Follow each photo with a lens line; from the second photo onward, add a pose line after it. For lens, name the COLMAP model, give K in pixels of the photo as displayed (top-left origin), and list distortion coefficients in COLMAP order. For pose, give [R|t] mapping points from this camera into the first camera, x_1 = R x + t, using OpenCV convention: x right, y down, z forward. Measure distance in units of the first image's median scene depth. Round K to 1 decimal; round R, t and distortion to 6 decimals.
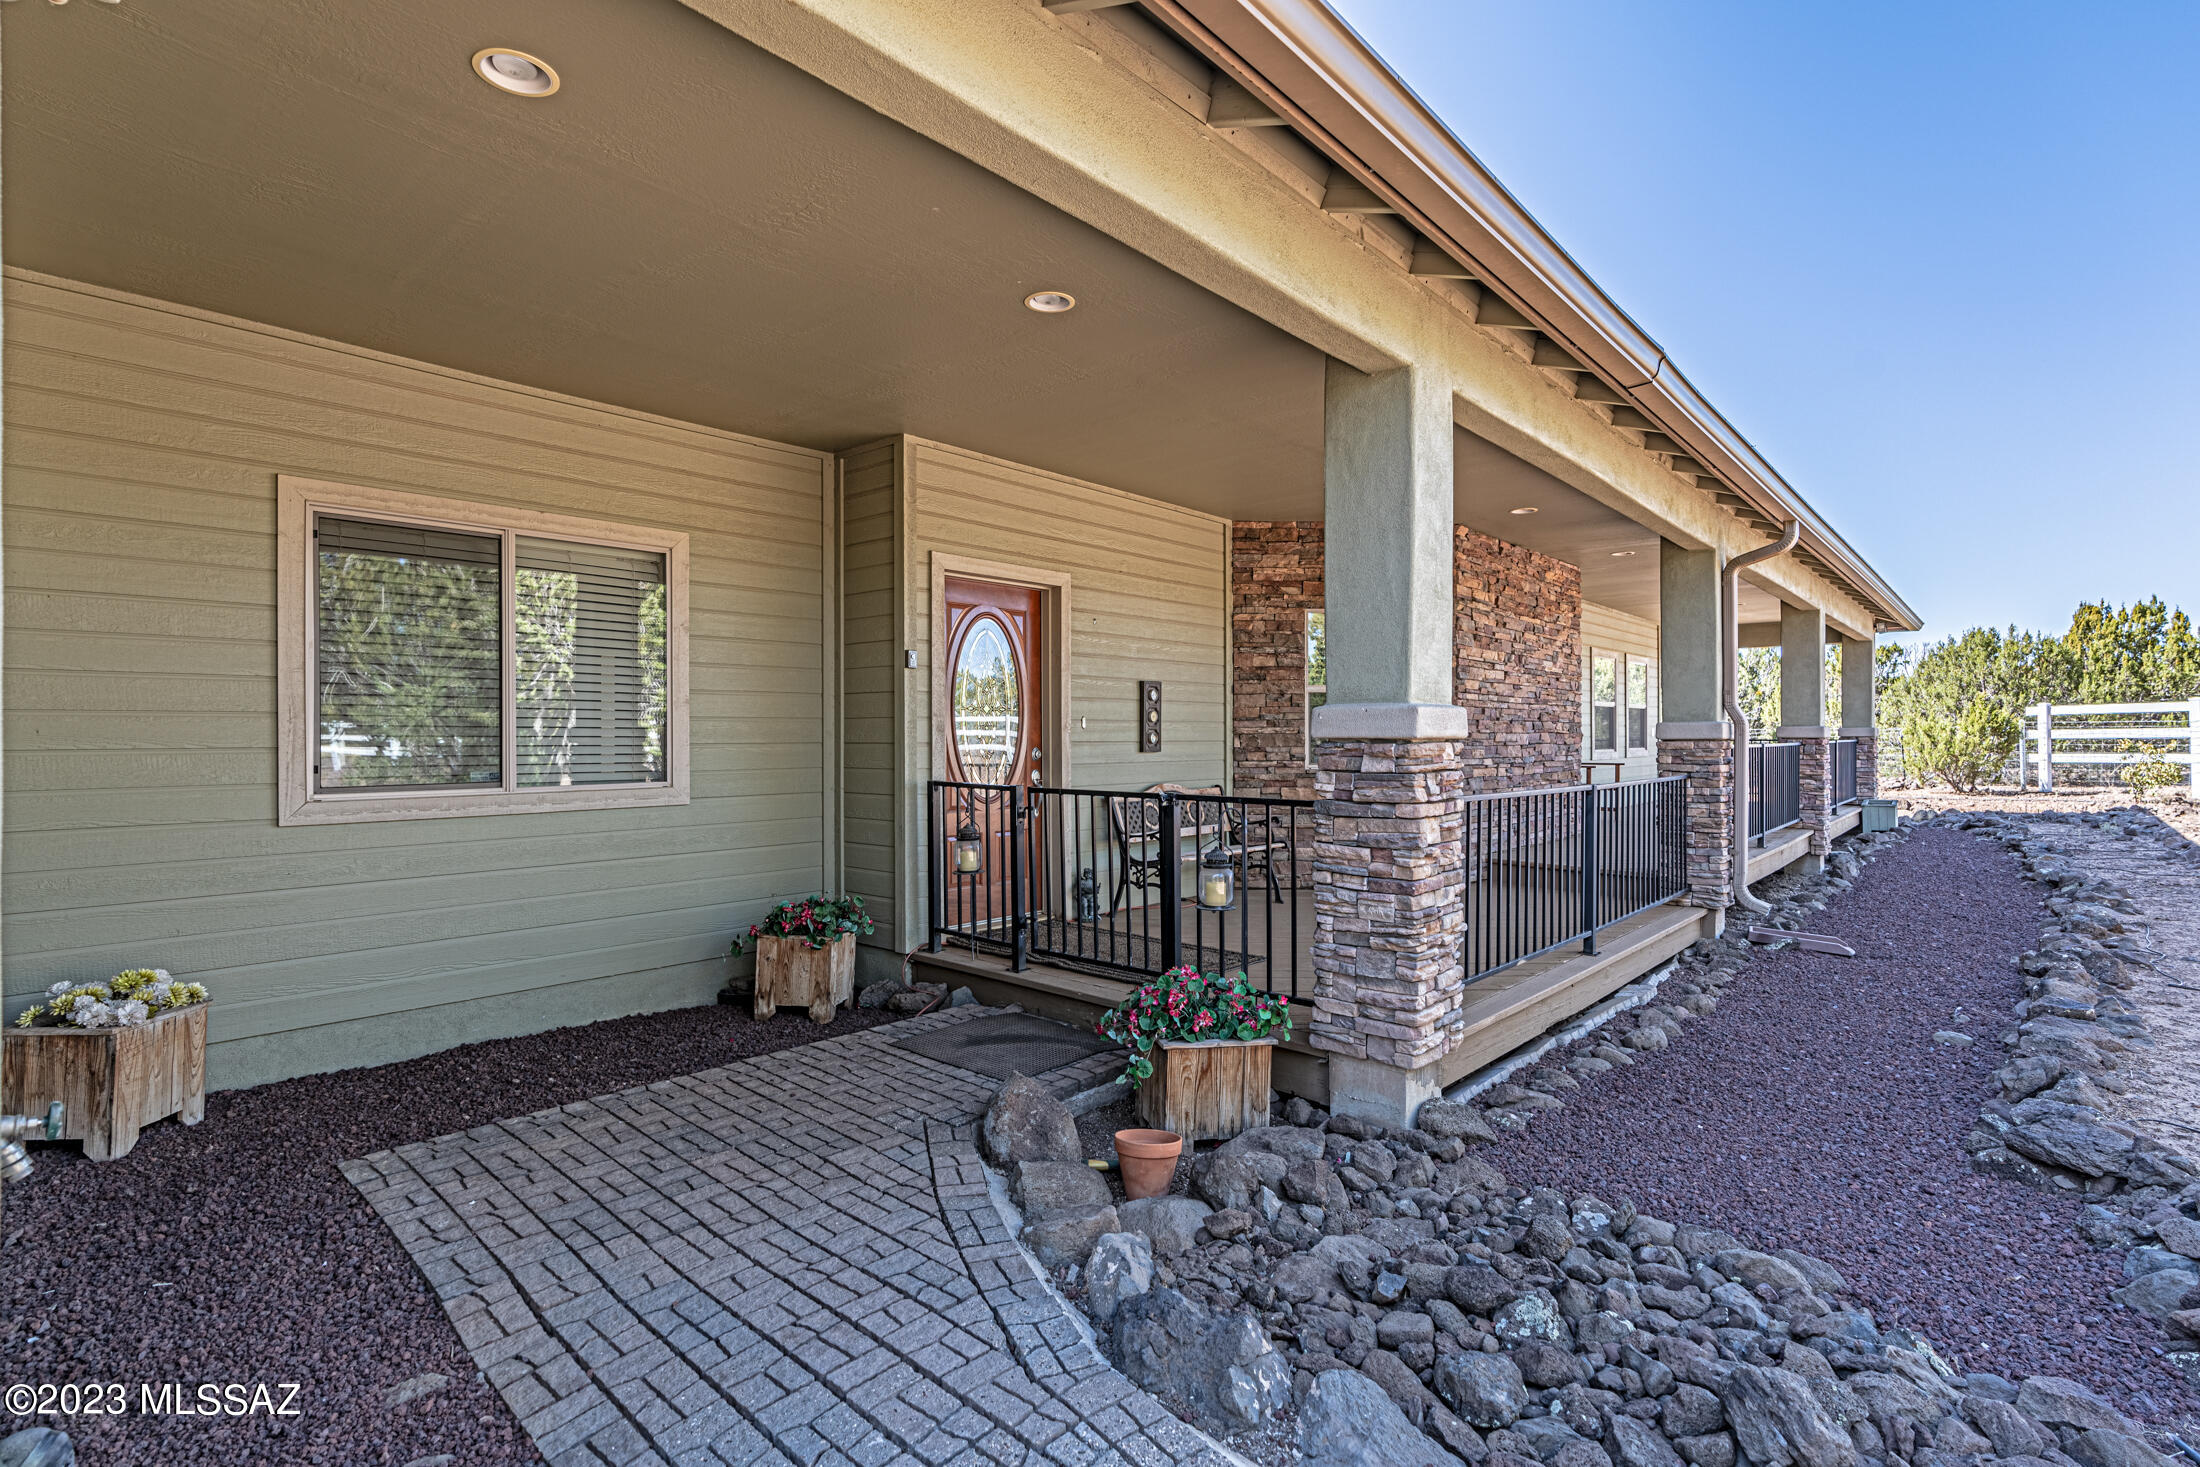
lens RADIAL K [[1022.2, 0, 1100.0], [0, 1022.2, 733.5], [0, 0, 1]] dist [-0.001334, -0.000308]
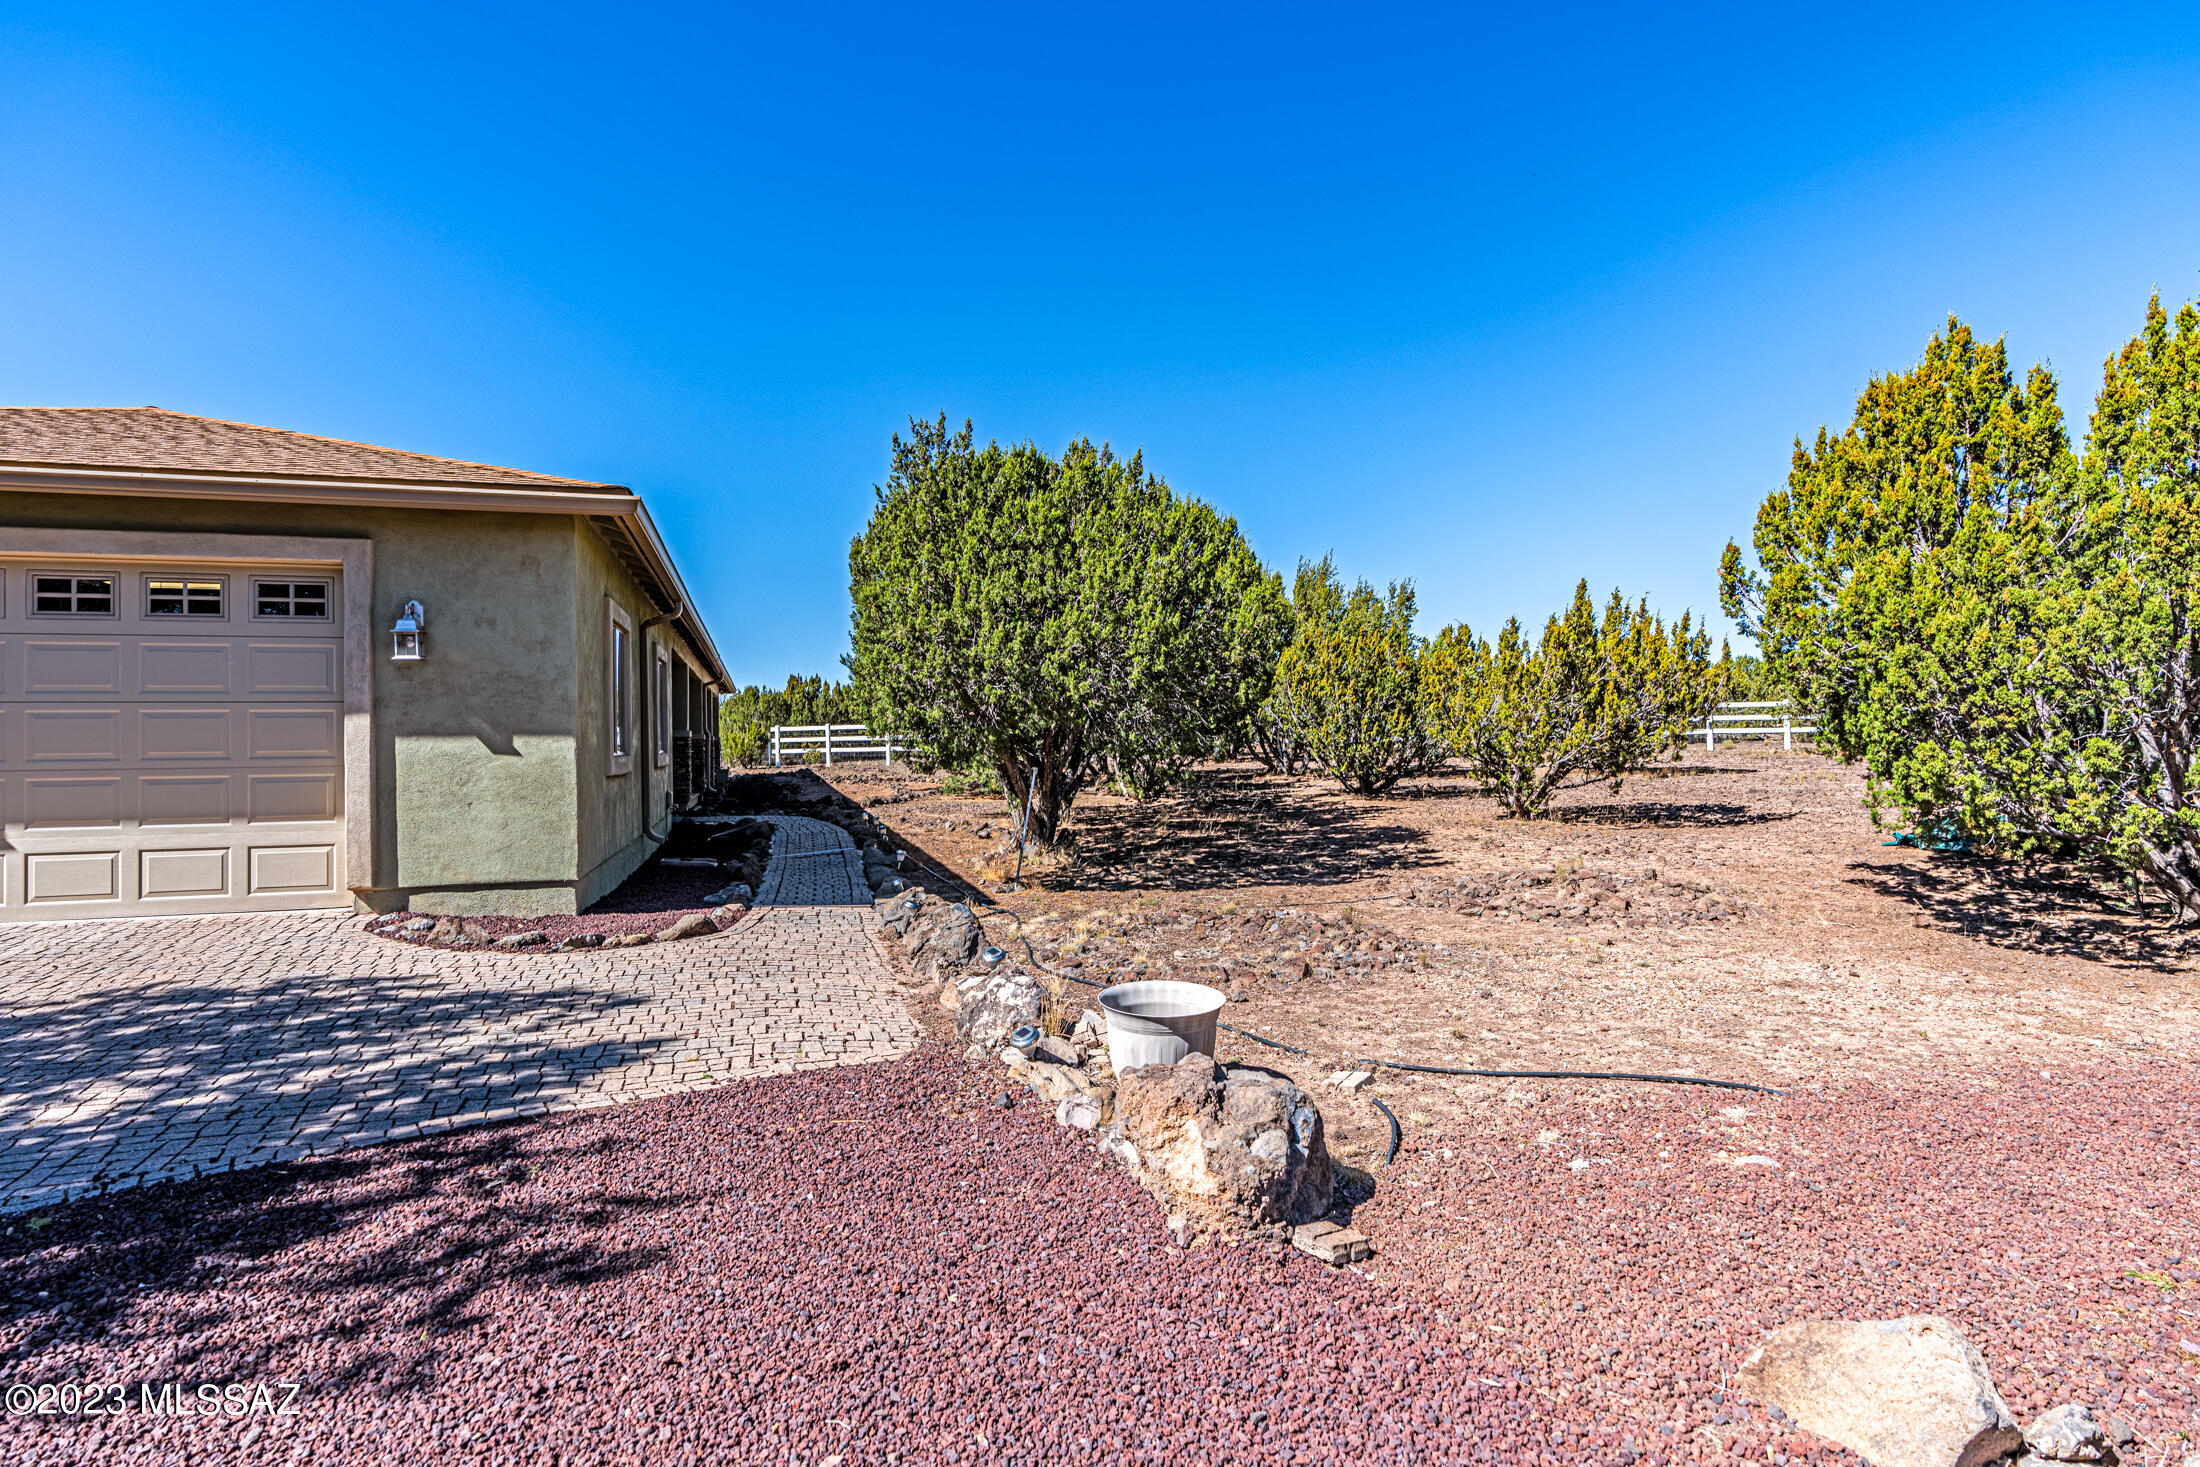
lens RADIAL K [[1126.0, 0, 1100.0], [0, 1126.0, 733.5], [0, 0, 1]] dist [-0.001741, -0.000626]
pose [[0.514204, 0.001611, 0.857667, -0.701634], [0.008360, 0.999941, -0.006890, 0.007927], [-0.857627, 0.010713, 0.514160, -0.740774]]
